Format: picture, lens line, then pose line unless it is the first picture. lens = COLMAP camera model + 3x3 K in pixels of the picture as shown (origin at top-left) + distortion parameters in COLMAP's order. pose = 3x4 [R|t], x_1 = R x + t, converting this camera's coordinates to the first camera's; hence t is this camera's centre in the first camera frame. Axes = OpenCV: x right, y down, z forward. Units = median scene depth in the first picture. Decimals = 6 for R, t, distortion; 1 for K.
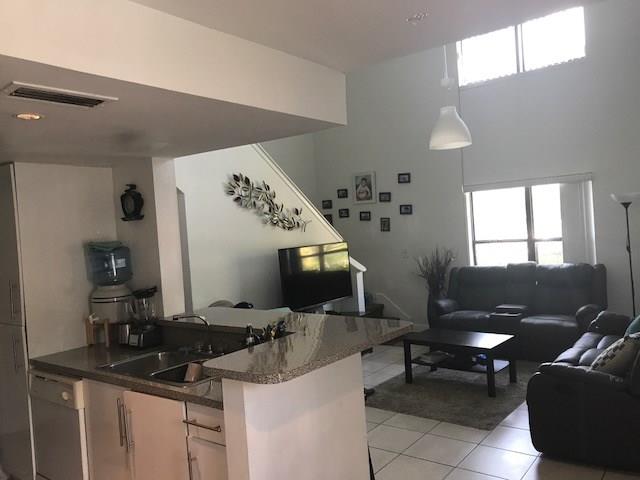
lens RADIAL K [[519.4, 0, 325.9], [0, 519.4, 238.6], [0, 0, 1]] dist [0.037320, -0.012426]
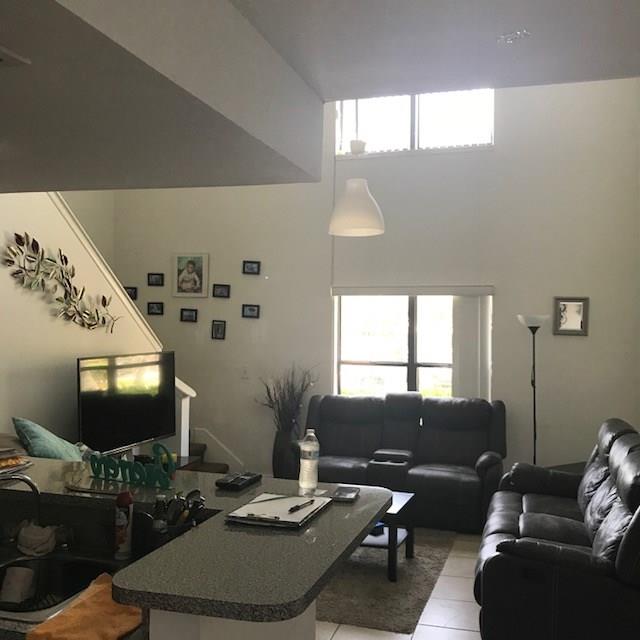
lens RADIAL K [[692.4, 0, 316.5], [0, 692.4, 314.7], [0, 0, 1]] dist [0.128631, -0.379800]
pose [[0.934680, 0.081844, 0.345941, -0.114725], [-0.065335, 0.996109, -0.059140, -0.000929], [-0.349436, 0.032675, 0.936390, 0.091656]]
